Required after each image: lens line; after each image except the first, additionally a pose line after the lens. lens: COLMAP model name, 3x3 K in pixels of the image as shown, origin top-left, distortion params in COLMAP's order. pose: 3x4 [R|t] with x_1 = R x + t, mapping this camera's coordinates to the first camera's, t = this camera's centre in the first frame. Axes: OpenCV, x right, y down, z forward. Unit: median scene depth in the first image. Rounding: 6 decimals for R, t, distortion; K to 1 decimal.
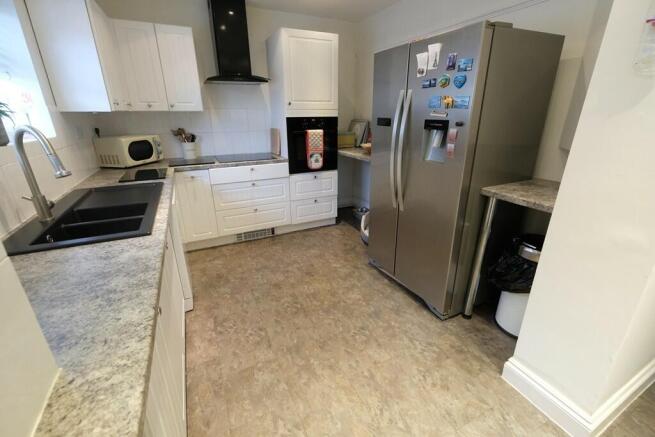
lens RADIAL K [[285.0, 0, 329.4], [0, 285.0, 215.7], [0, 0, 1]] dist [-0.000204, 0.000092]
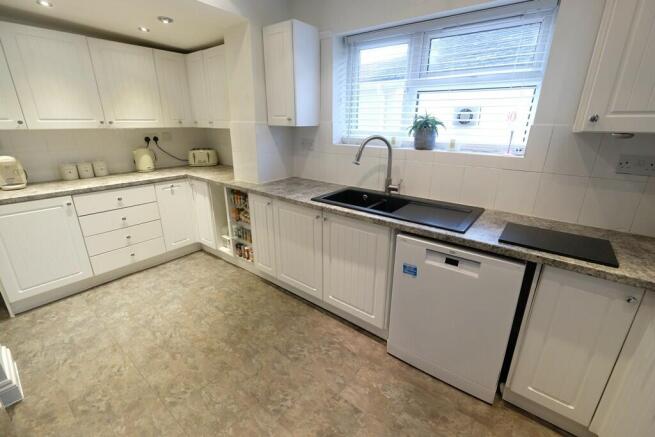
lens RADIAL K [[285.0, 0, 327.0], [0, 285.0, 217.8], [0, 0, 1]] dist [-0.000204, 0.000092]
pose [[-0.901172, 0.134631, -0.412023, -0.010059], [-0.154552, 0.788269, 0.595606, -0.577216], [0.404972, 0.600422, -0.689558, 1.511072]]
